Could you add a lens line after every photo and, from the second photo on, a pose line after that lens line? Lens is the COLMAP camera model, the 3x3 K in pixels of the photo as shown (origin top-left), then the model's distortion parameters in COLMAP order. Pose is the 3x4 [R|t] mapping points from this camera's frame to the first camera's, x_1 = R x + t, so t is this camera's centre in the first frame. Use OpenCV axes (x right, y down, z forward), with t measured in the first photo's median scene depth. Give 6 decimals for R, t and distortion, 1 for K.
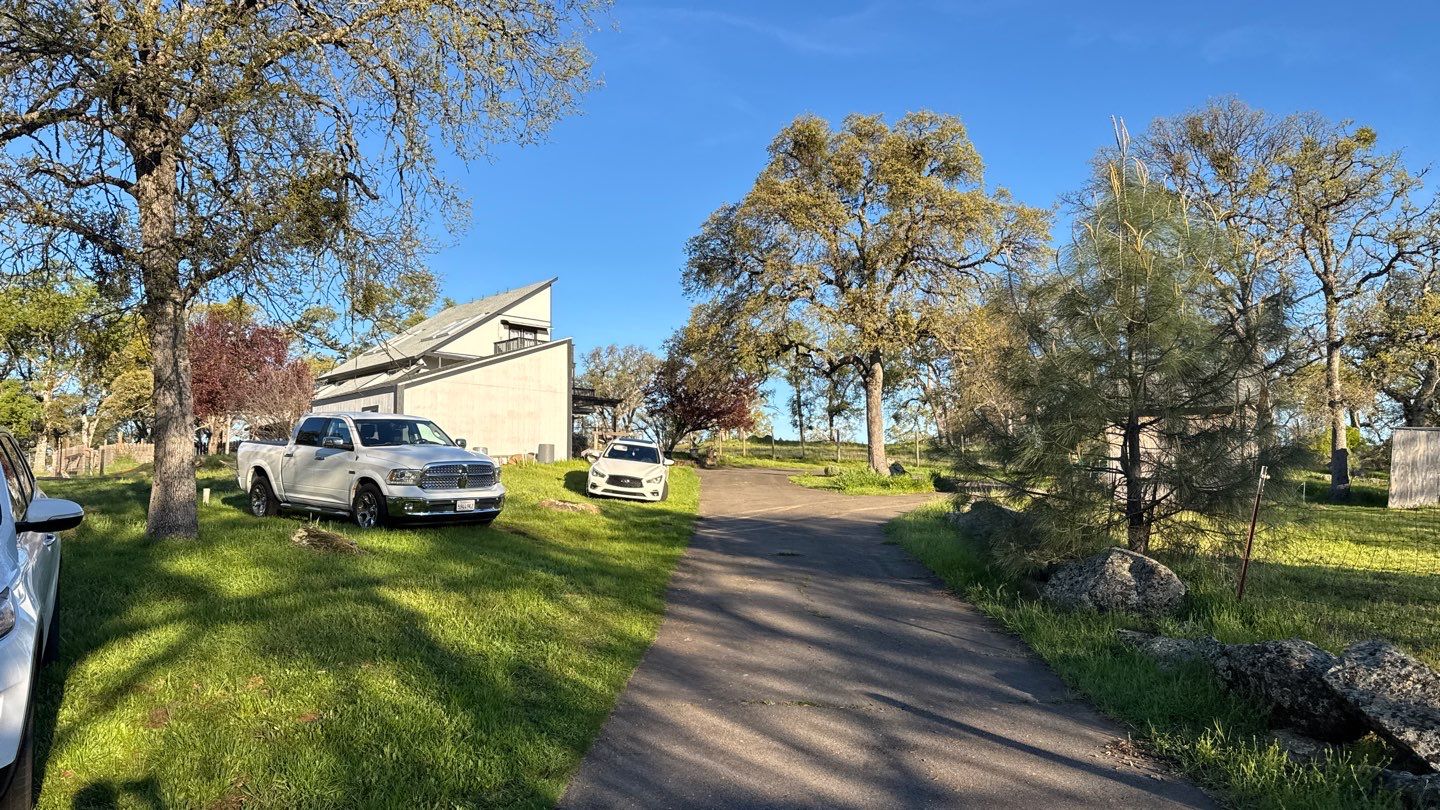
lens RADIAL K [[970.8, 0, 720.5], [0, 970.8, 408.8], [0, 0, 1]] dist [0.072061, -0.106533]
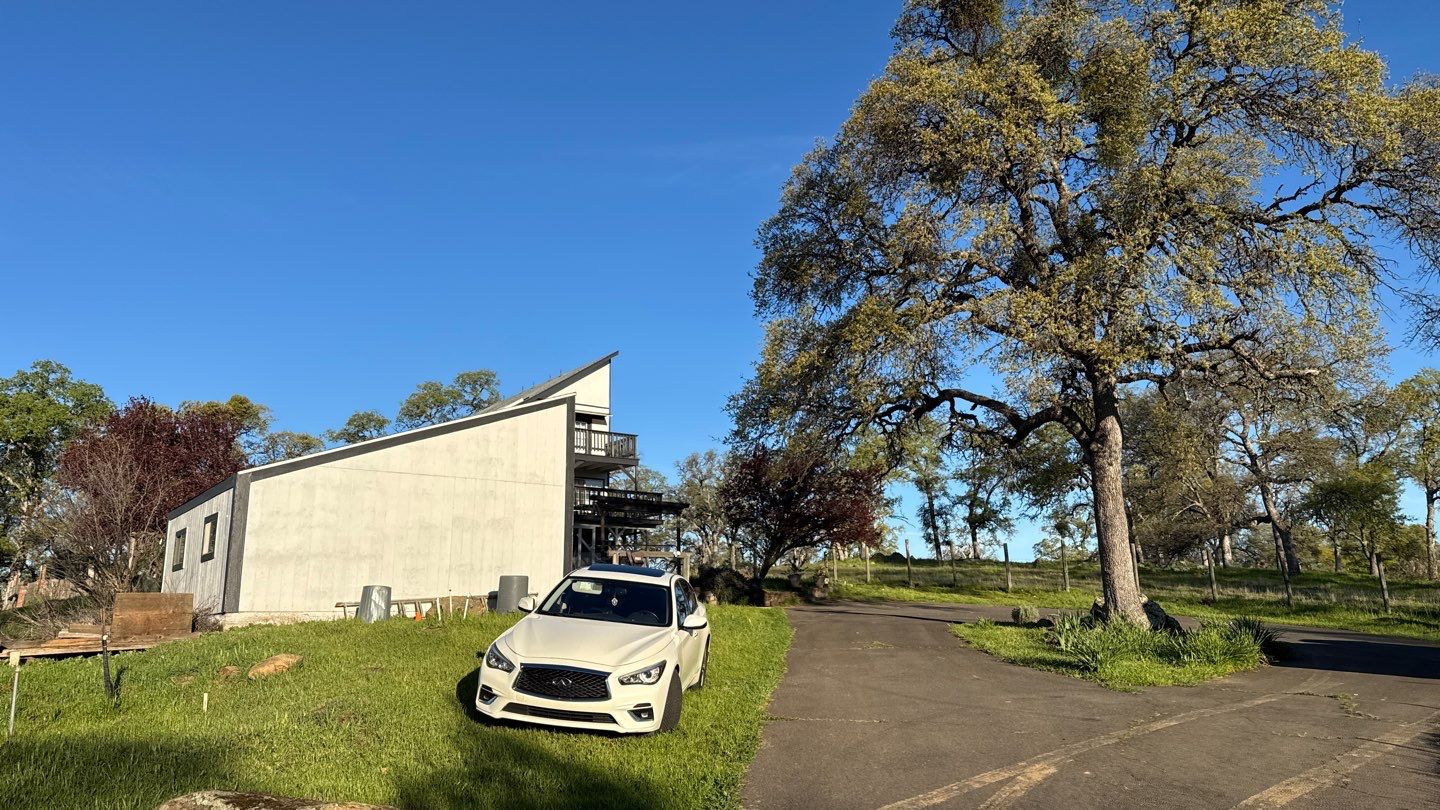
lens RADIAL K [[970.8, 0, 725.0], [0, 970.8, 369.2], [0, 0, 1]] dist [0.072061, -0.106533]
pose [[0.993019, -0.036531, -0.112155, 0.005997], [0.018164, 0.986850, -0.160618, 0.007429], [0.116547, 0.157460, 0.980624, 0.284299]]
